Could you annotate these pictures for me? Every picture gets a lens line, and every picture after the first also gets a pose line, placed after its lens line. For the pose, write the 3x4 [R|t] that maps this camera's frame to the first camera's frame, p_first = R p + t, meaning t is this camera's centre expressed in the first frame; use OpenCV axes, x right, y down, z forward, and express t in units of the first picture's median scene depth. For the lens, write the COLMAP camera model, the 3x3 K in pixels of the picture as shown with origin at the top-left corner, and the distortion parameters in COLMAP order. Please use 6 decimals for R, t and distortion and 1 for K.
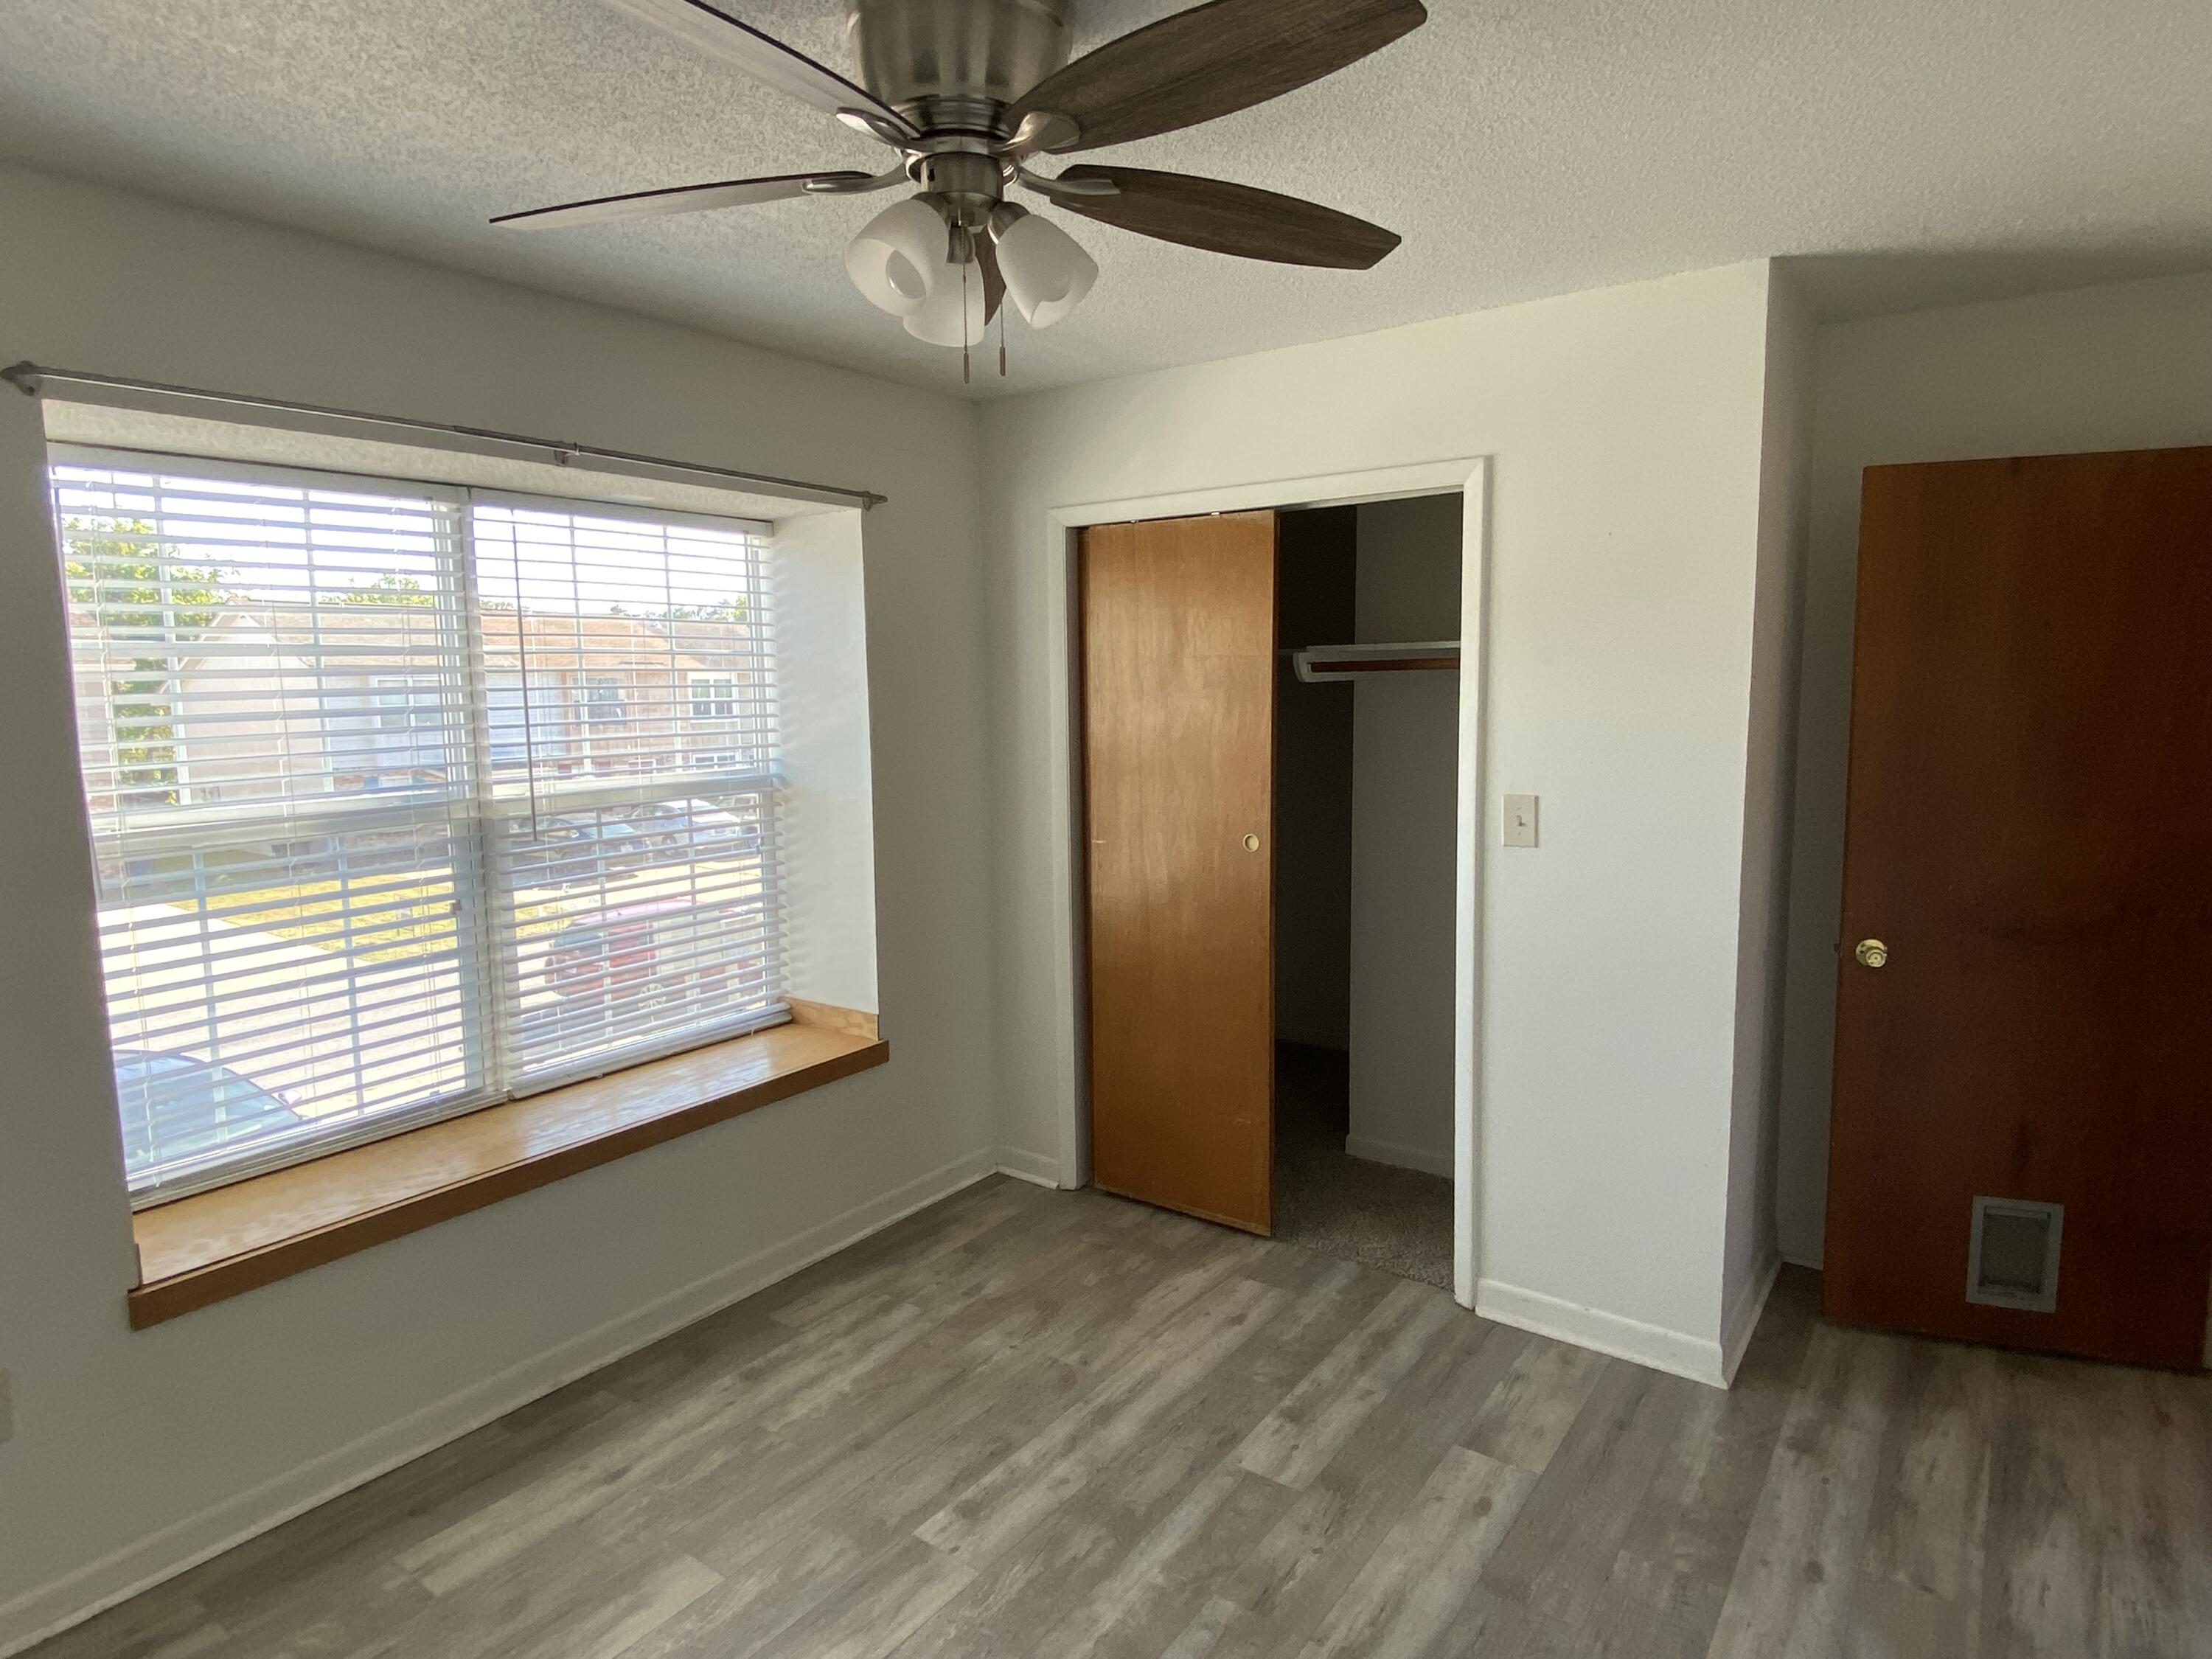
lens RADIAL K [[1244.3, 0, 1127.1], [0, 1244.3, 813.1], [0, 0, 1]] dist [-0.002345, -0.011926]
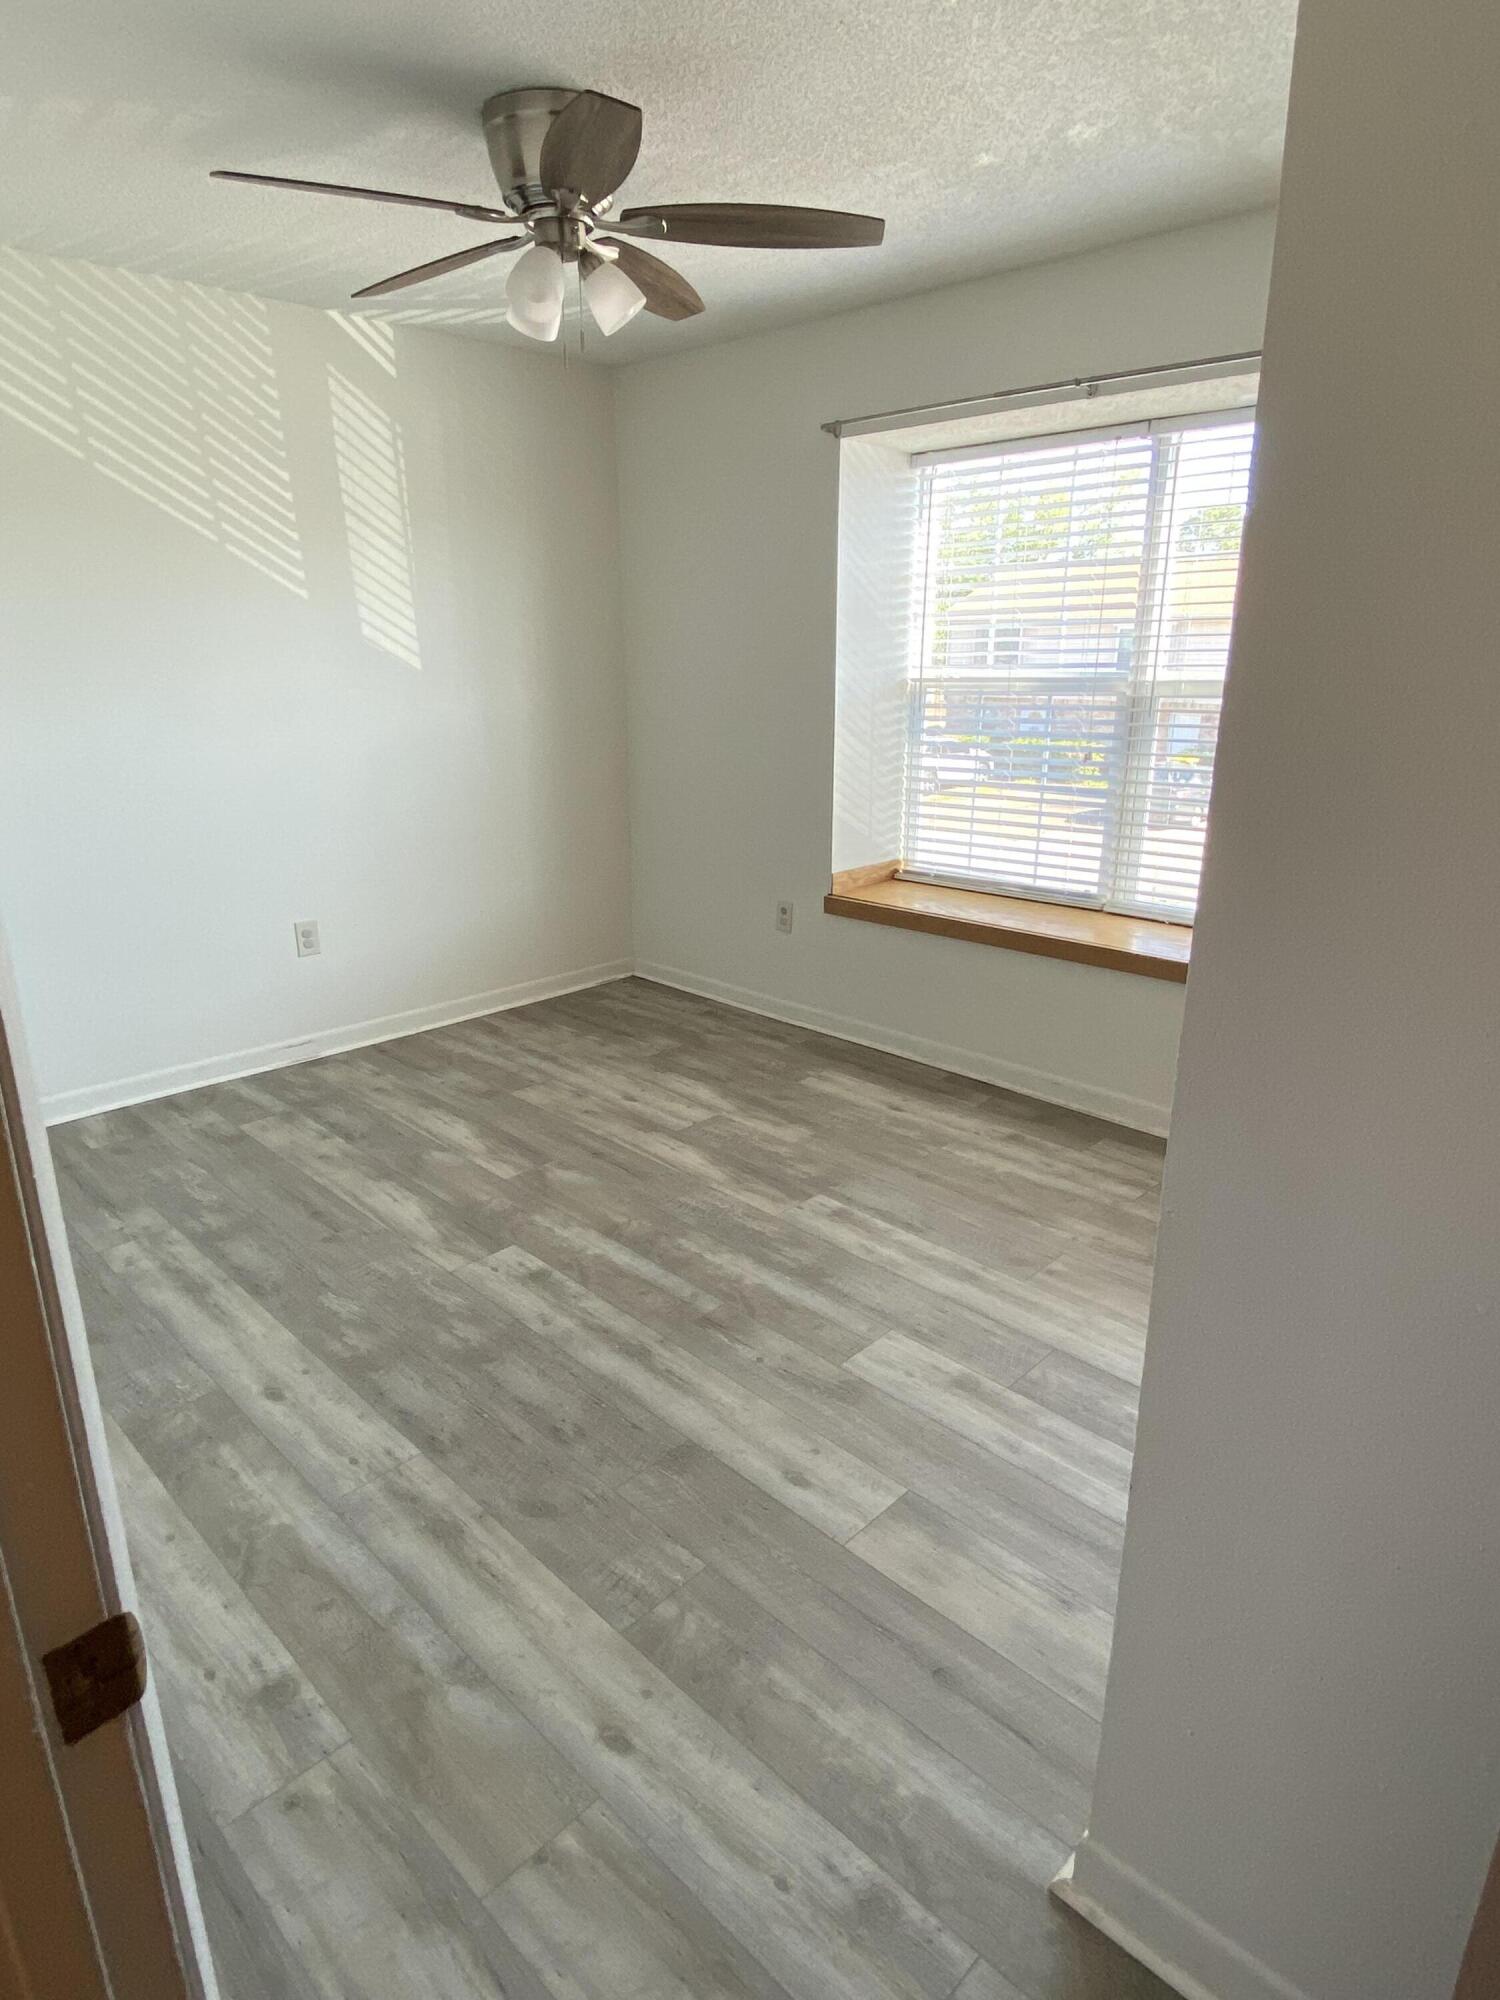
lens RADIAL K [[1125.1, 0, 757.2], [0, 1125.1, 997.9], [0, 0, 1]] dist [-0.002345, -0.011926]
pose [[-0.137733, 0.313503, -0.939545, 0.853374], [-0.119646, 0.936373, 0.329984, -0.046127], [0.983216, 0.157863, -0.091460, 0.873259]]
